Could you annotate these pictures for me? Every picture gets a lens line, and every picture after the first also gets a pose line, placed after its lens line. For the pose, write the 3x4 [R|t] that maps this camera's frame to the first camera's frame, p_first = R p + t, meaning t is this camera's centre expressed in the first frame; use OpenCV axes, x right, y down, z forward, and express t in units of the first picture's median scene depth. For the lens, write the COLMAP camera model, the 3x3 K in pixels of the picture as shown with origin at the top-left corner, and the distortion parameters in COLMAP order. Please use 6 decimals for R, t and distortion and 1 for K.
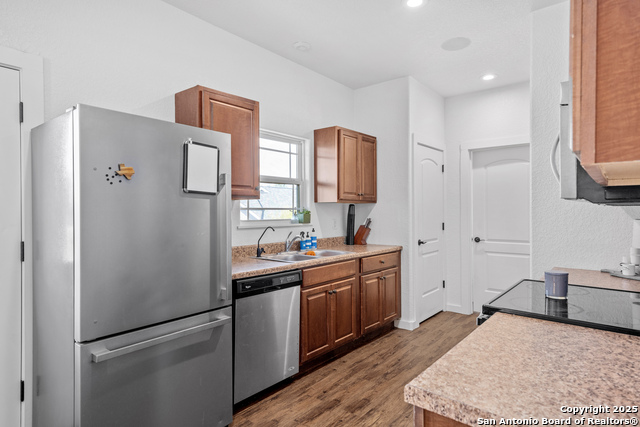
lens RADIAL K [[371.2, 0, 322.1], [0, 371.2, 212.1], [0, 0, 1]] dist [0.024579, 0.000854]
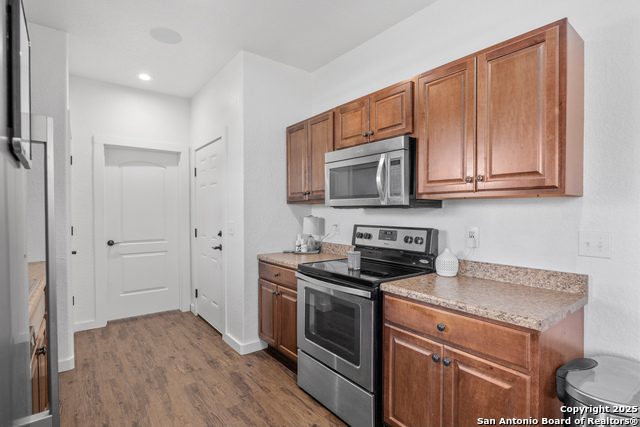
lens RADIAL K [[322.9, 0, 321.8], [0, 322.9, 212.8], [0, 0, 1]] dist [0.008999, -0.000557]
pose [[0.223657, -0.010346, 0.974613, -0.316521], [0.006217, 0.999938, 0.009188, -0.006376], [-0.974648, 0.004004, 0.223708, 0.380653]]
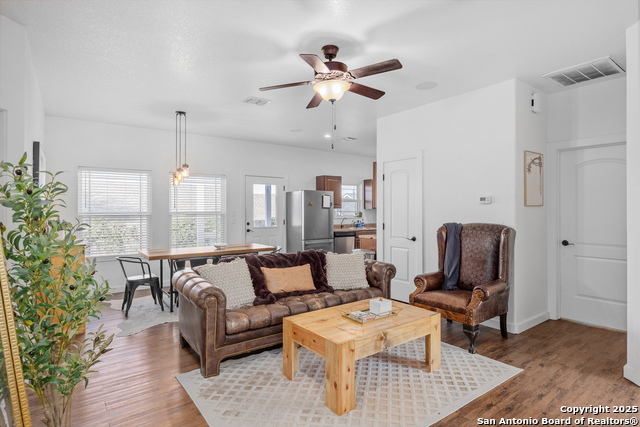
lens RADIAL K [[332.9, 0, 319.9], [0, 332.9, 210.2], [0, 0, 1]] dist [-0.004988, -0.000940]
pose [[0.970904, -0.001998, -0.239462, 0.236737], [-0.000689, 0.999938, -0.011136, 0.007409], [0.239469, 0.010977, 0.970842, -1.284261]]
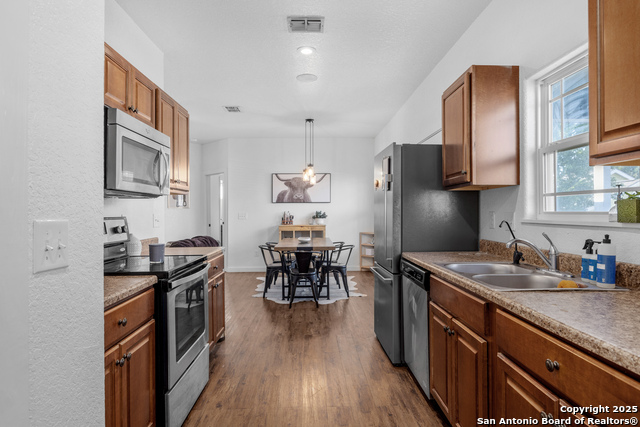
lens RADIAL K [[371.2, 0, 321.1], [0, 371.2, 210.4], [0, 0, 1]] dist [0.024579, 0.000854]
pose [[-0.751678, 0.001588, -0.659529, 0.453712], [-0.002080, 0.999986, 0.004778, 0.014441], [0.659527, 0.004964, -0.751664, 1.025244]]
